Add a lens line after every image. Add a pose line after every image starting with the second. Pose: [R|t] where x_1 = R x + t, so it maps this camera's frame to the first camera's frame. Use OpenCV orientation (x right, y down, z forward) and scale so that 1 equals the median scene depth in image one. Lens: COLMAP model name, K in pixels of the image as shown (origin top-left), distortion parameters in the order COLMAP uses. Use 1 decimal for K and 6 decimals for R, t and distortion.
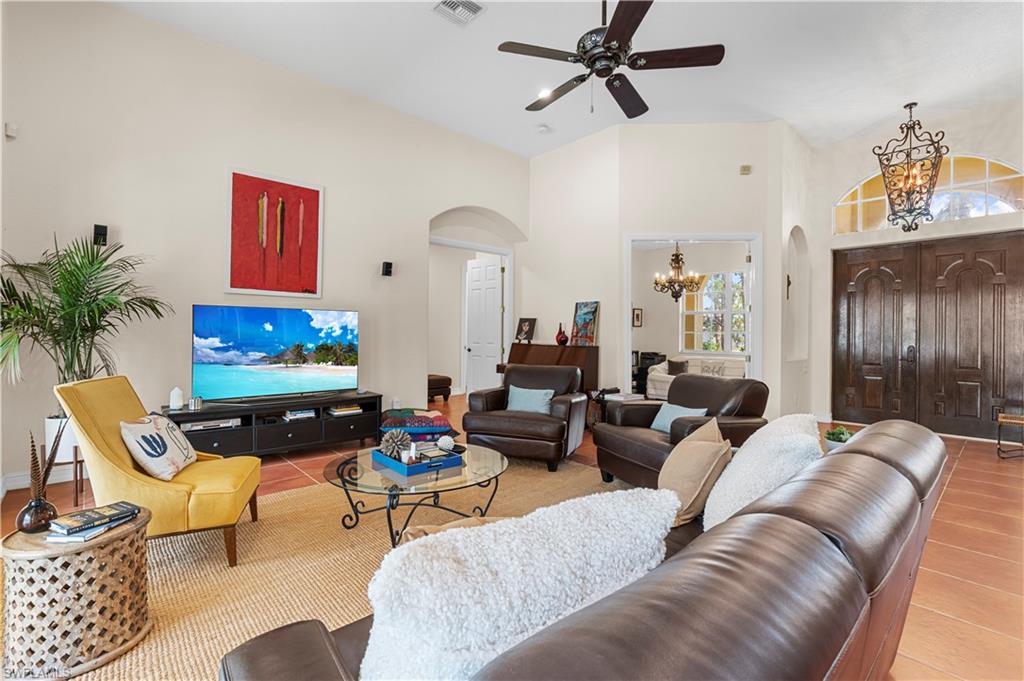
lens RADIAL K [[455.4, 0, 512.6], [0, 455.4, 335.8], [0, 0, 1]] dist [-0.007170, 0.000368]
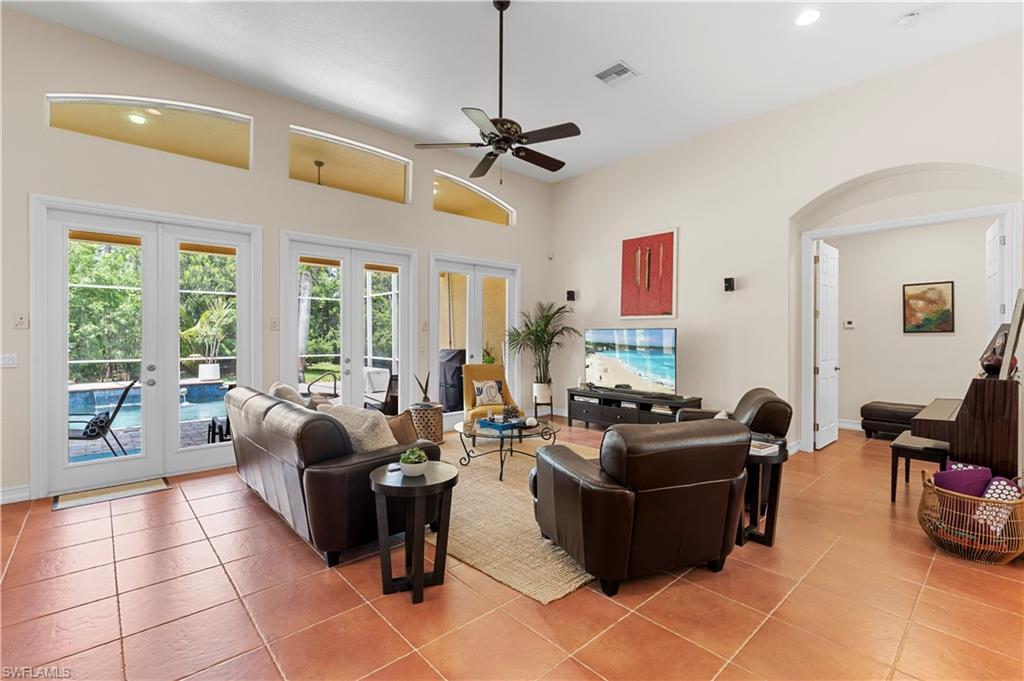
lens RADIAL K [[461.8, 0, 517.2], [0, 461.8, 322.1], [0, 0, 1]] dist [-0.008234, 0.000901]
pose [[0.008537, -0.028968, -0.999544, 0.882760], [0.000178, 0.999580, -0.028968, -0.036951], [0.999964, 0.000069, 0.008538, 0.597566]]
